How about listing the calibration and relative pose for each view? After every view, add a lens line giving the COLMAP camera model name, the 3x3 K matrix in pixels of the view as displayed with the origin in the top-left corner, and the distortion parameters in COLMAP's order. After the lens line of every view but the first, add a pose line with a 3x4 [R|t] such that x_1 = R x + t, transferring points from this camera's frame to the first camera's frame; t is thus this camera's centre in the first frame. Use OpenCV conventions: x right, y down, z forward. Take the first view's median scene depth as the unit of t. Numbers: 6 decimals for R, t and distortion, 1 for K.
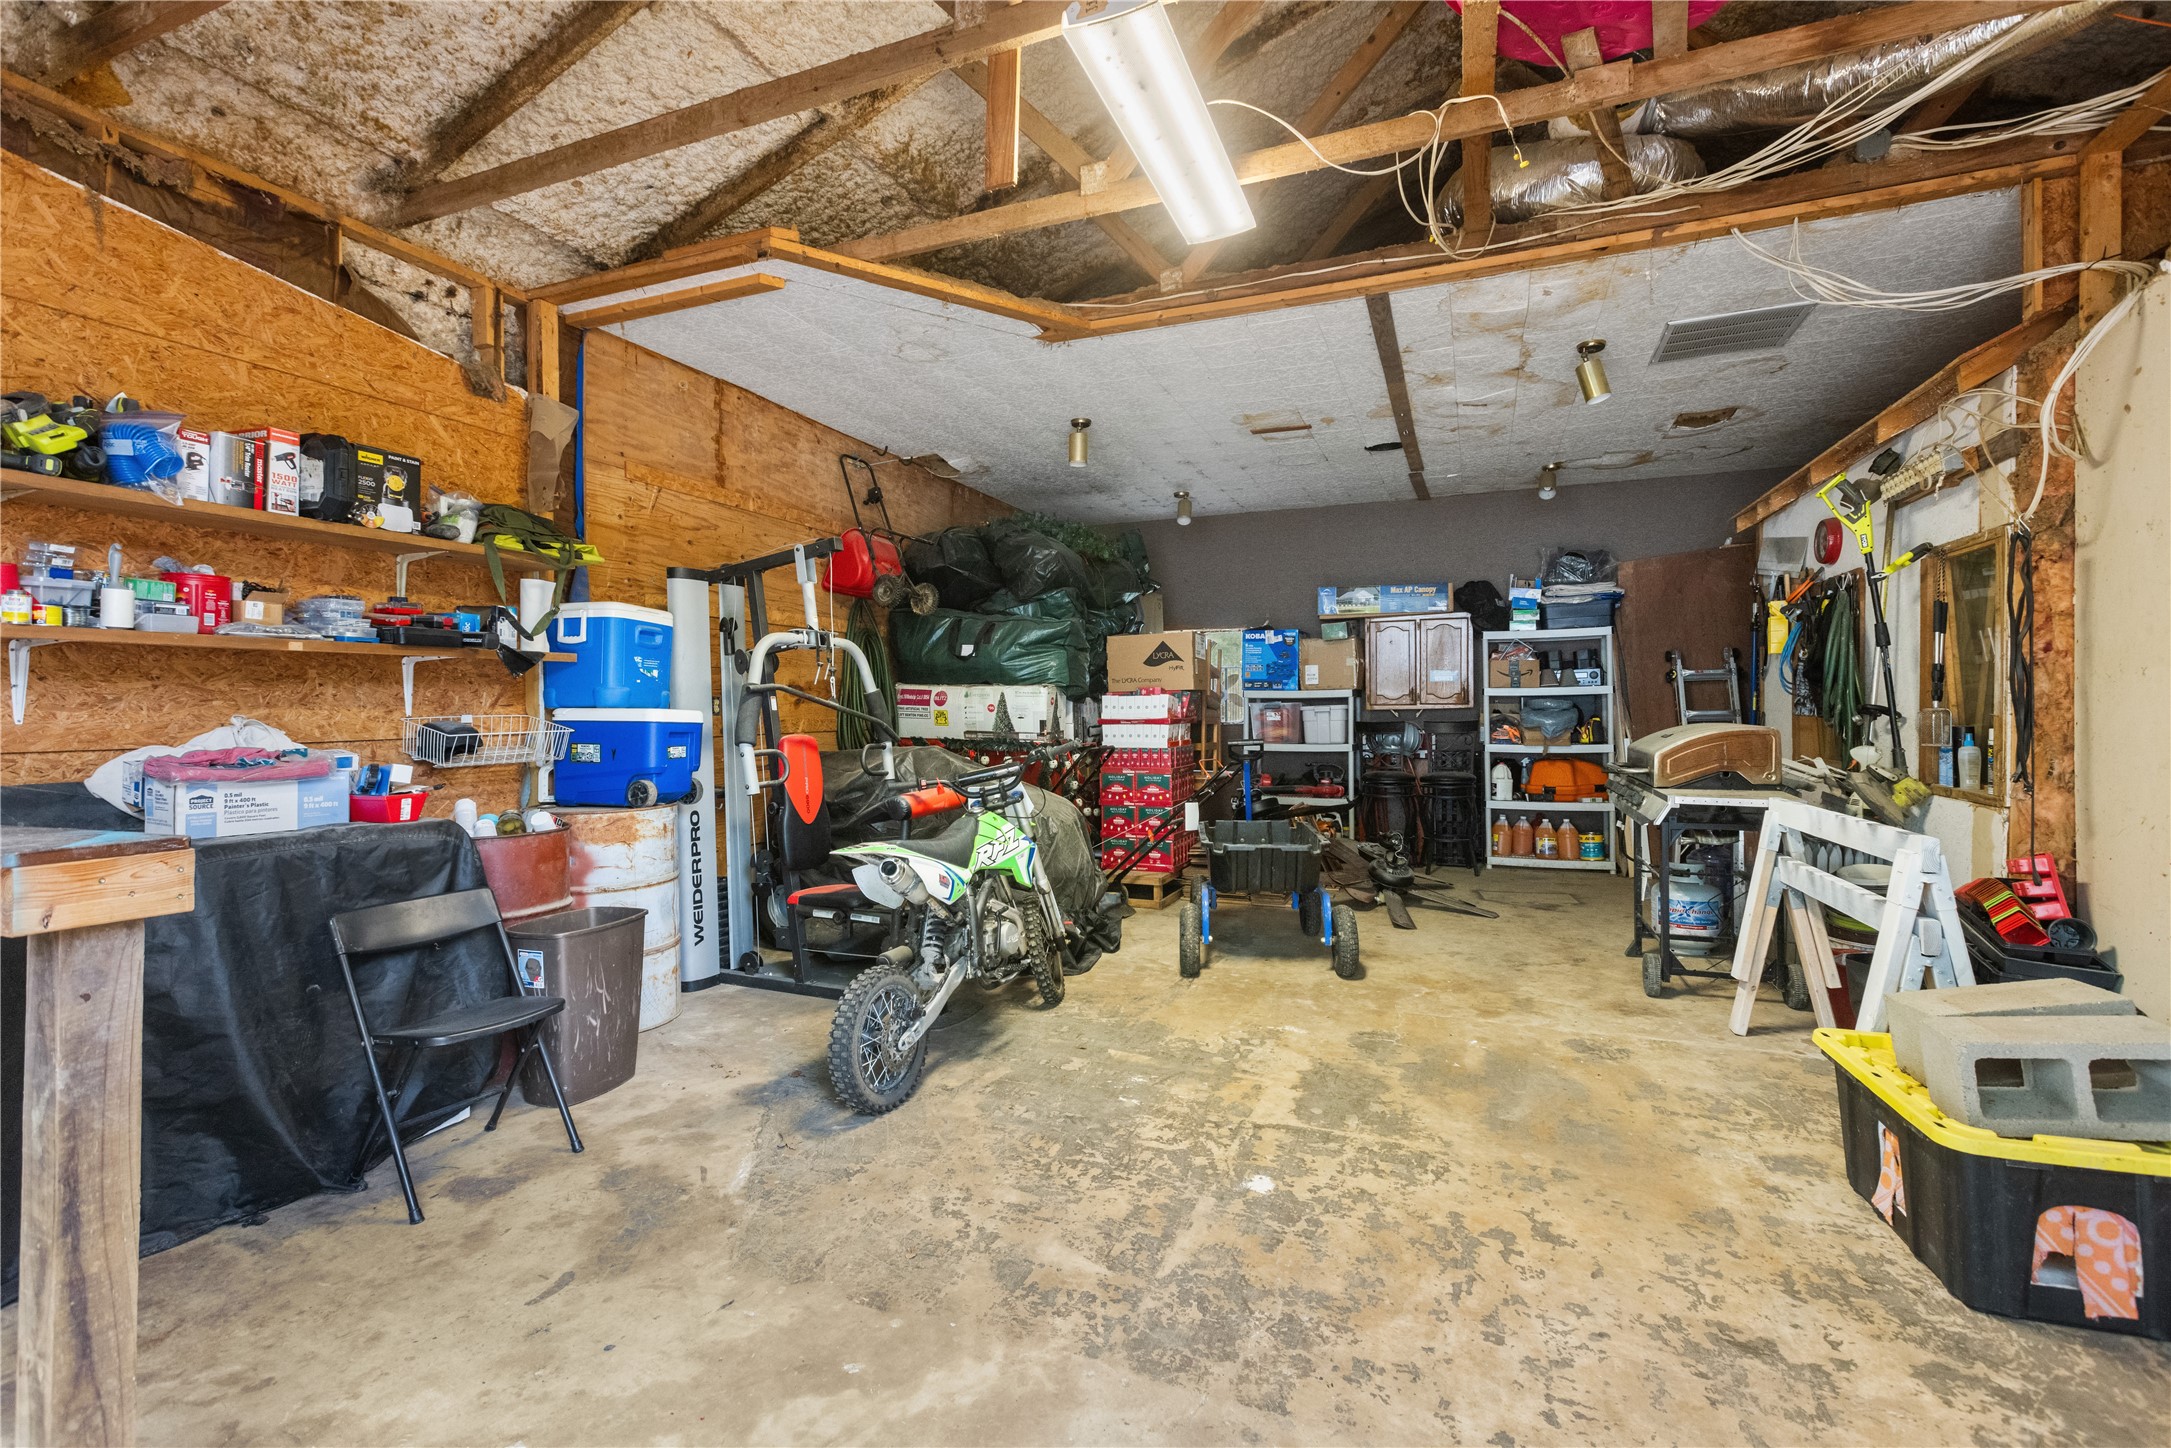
lens RADIAL K [[983.5, 0, 1085.9], [0, 983.5, 715.6], [0, 0, 1]] dist [-0.001206, -0.000143]
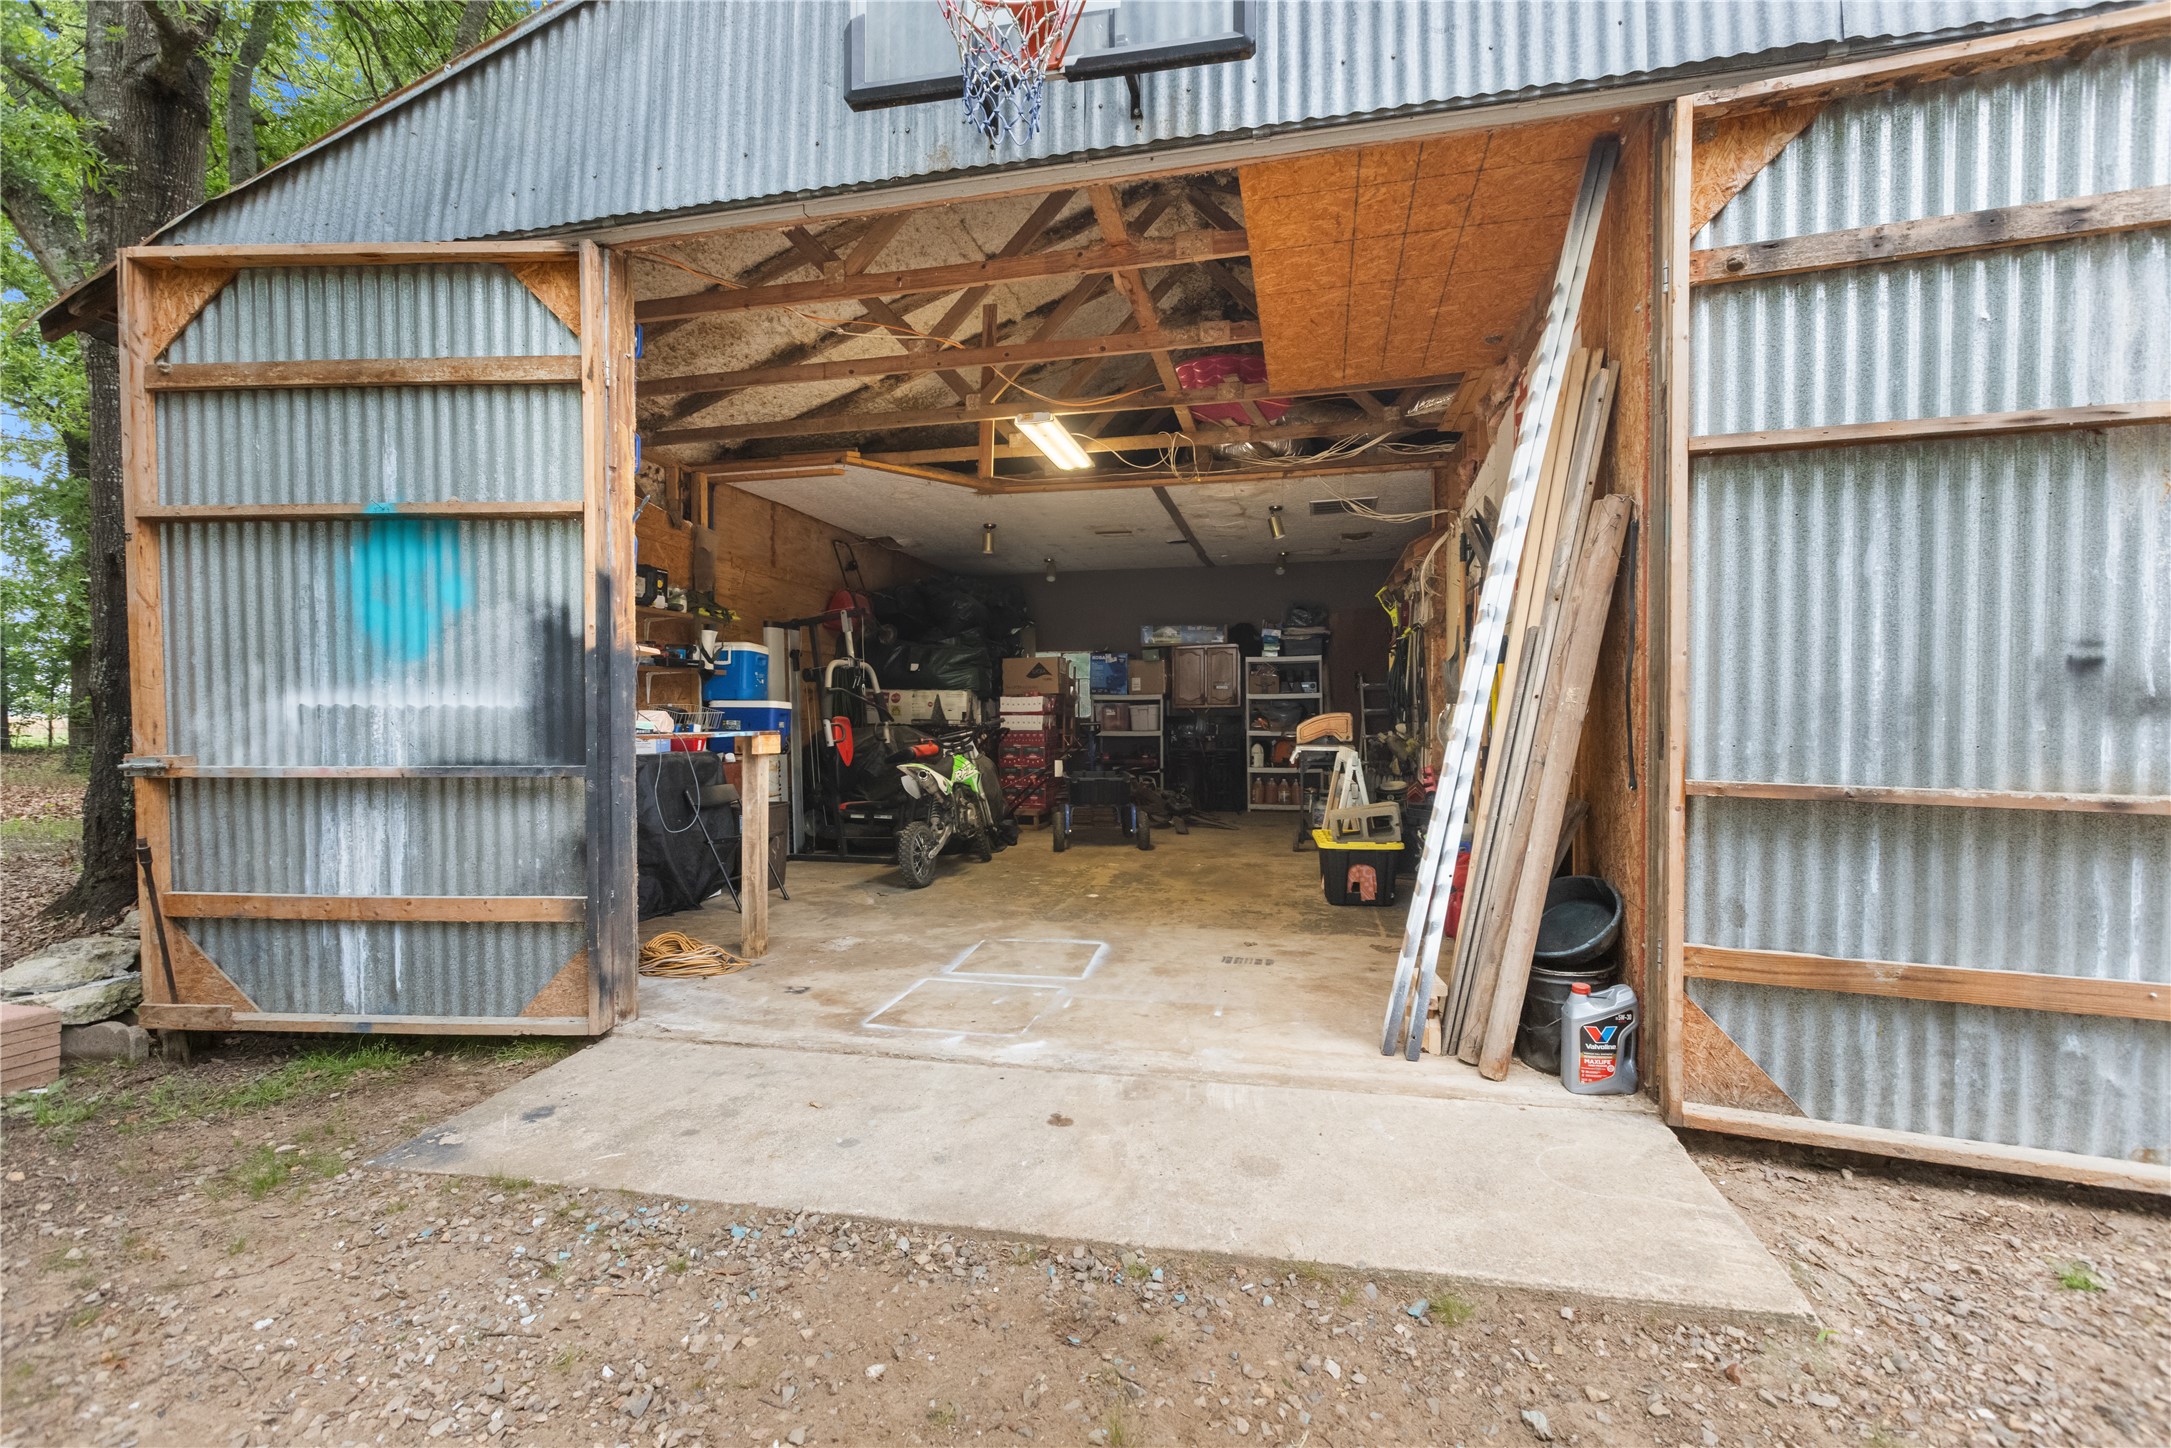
lens RADIAL K [[983.5, 0, 1083.3], [0, 983.5, 728.2], [0, 0, 1]] dist [-0.001206, -0.000143]
pose [[0.989269, 0.001396, 0.146100, -0.084060], [-0.002268, 0.999981, 0.005800, 0.020886], [-0.146089, -0.006069, 0.989253, -0.582809]]
